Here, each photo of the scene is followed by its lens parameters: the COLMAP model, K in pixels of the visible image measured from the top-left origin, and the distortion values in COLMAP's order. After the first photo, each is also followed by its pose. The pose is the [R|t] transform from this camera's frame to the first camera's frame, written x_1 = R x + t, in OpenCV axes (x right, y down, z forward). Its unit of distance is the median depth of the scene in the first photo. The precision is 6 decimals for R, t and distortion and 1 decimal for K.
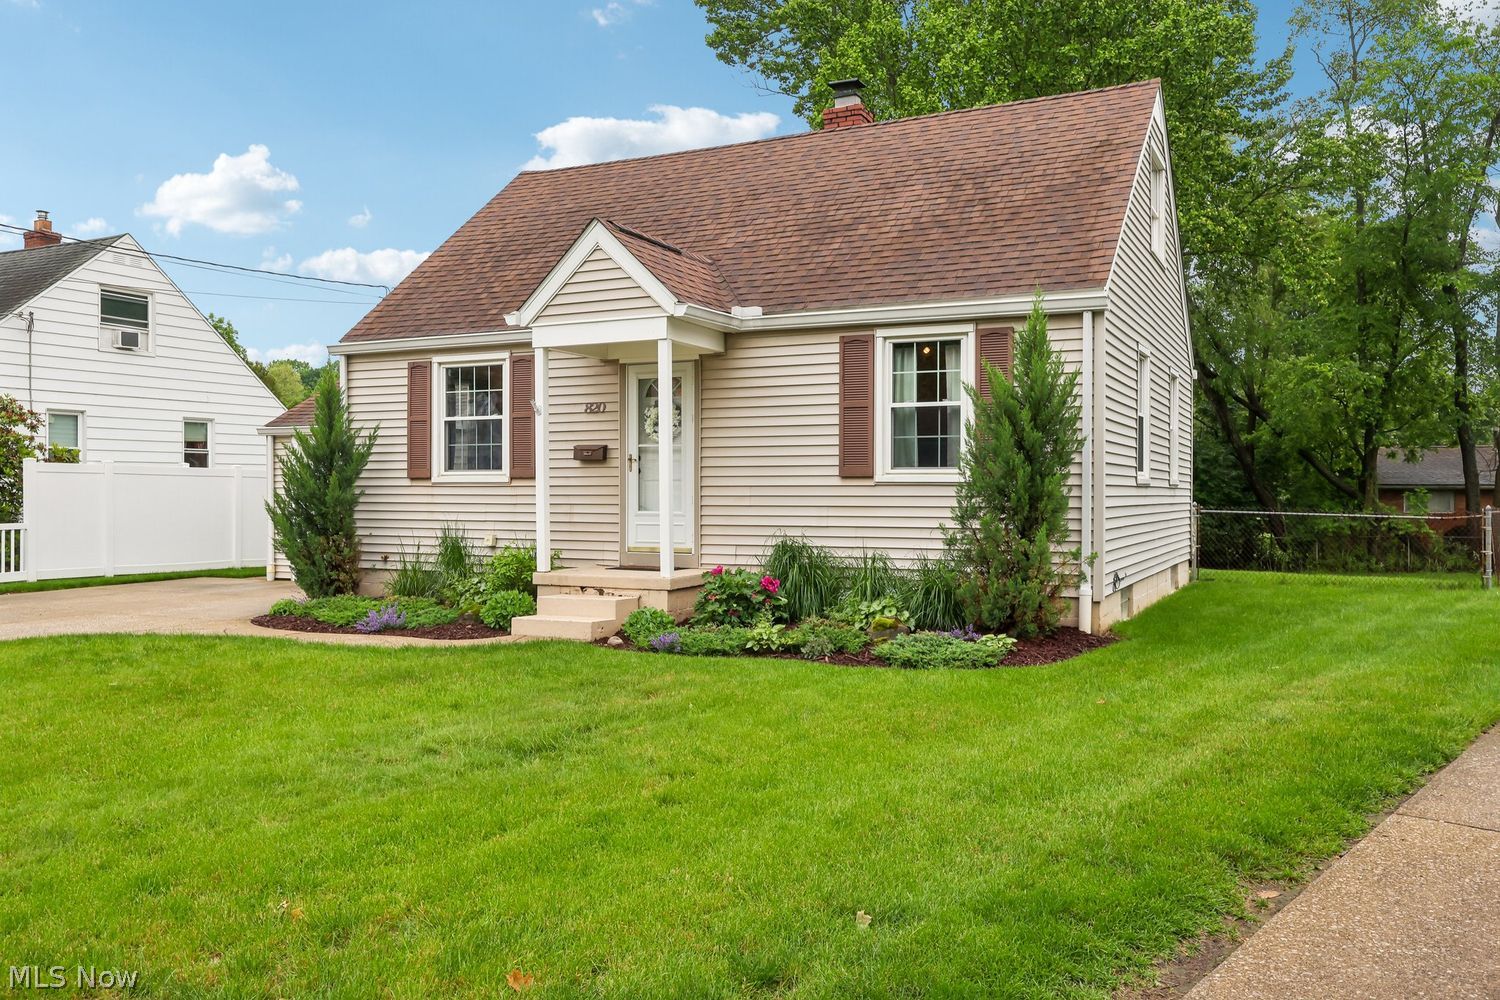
lens RADIAL K [[1159.1, 0, 753.4], [0, 1159.1, 490.6], [0, 0, 1]] dist [-0.002006, 0.001526]
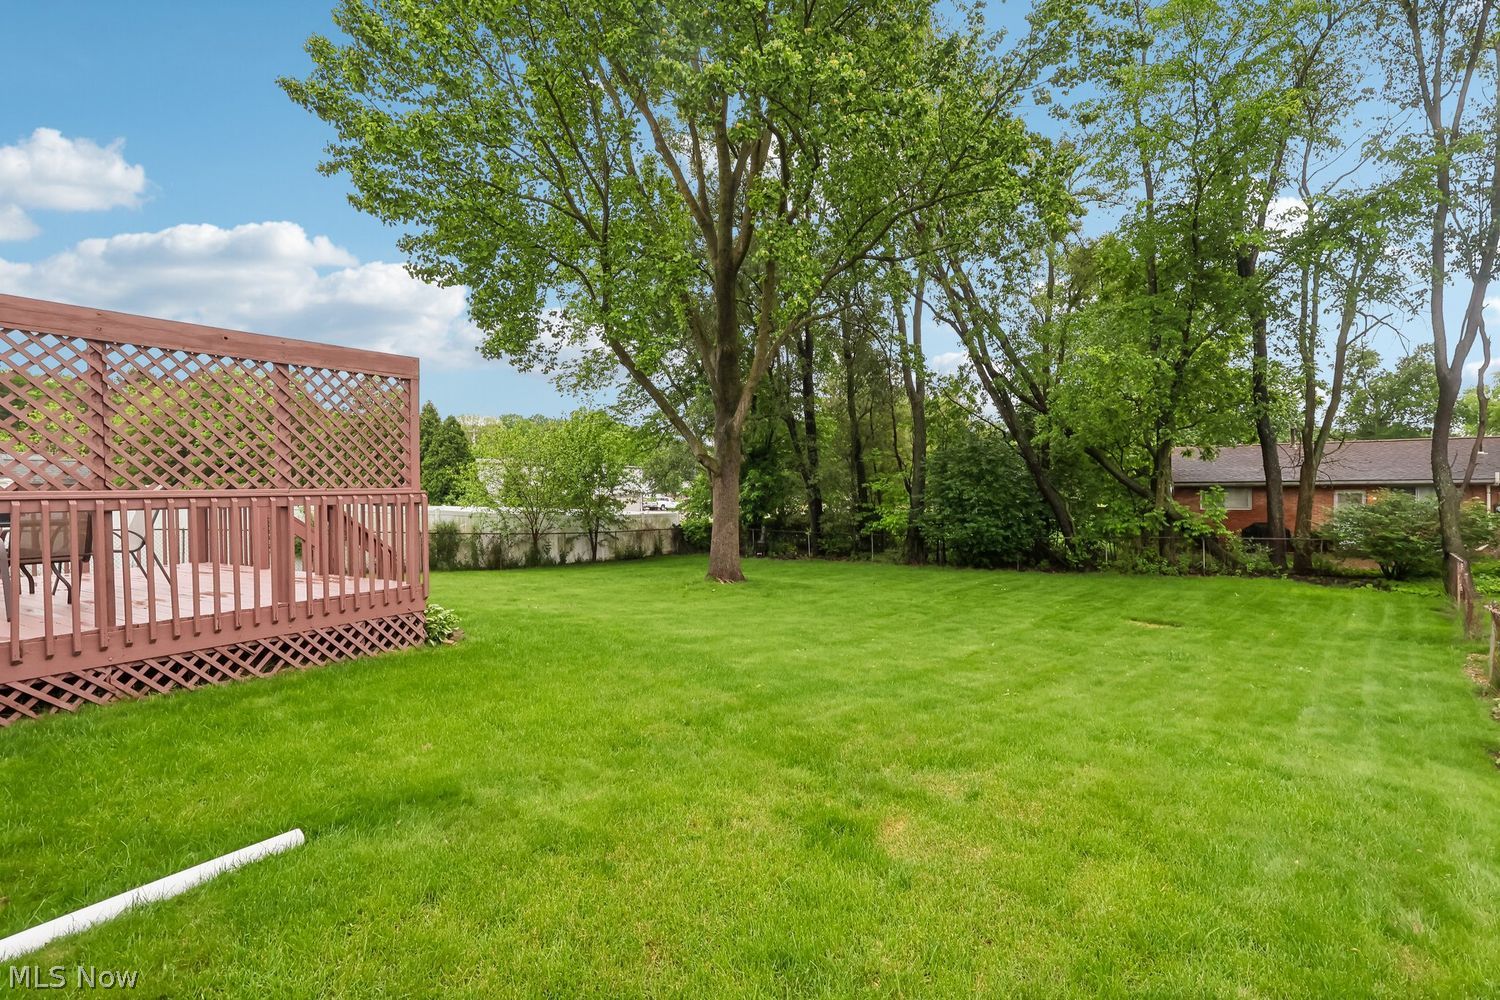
lens RADIAL K [[693.8, 0, 744.7], [0, 693.8, 498.1], [0, 0, 1]] dist [-0.001541, -0.000215]
pose [[0.996573, -0.015100, -0.081327, 0.230500], [0.015897, 0.999832, 0.009155, -0.003455], [0.081175, -0.010416, 0.996645, 0.391876]]
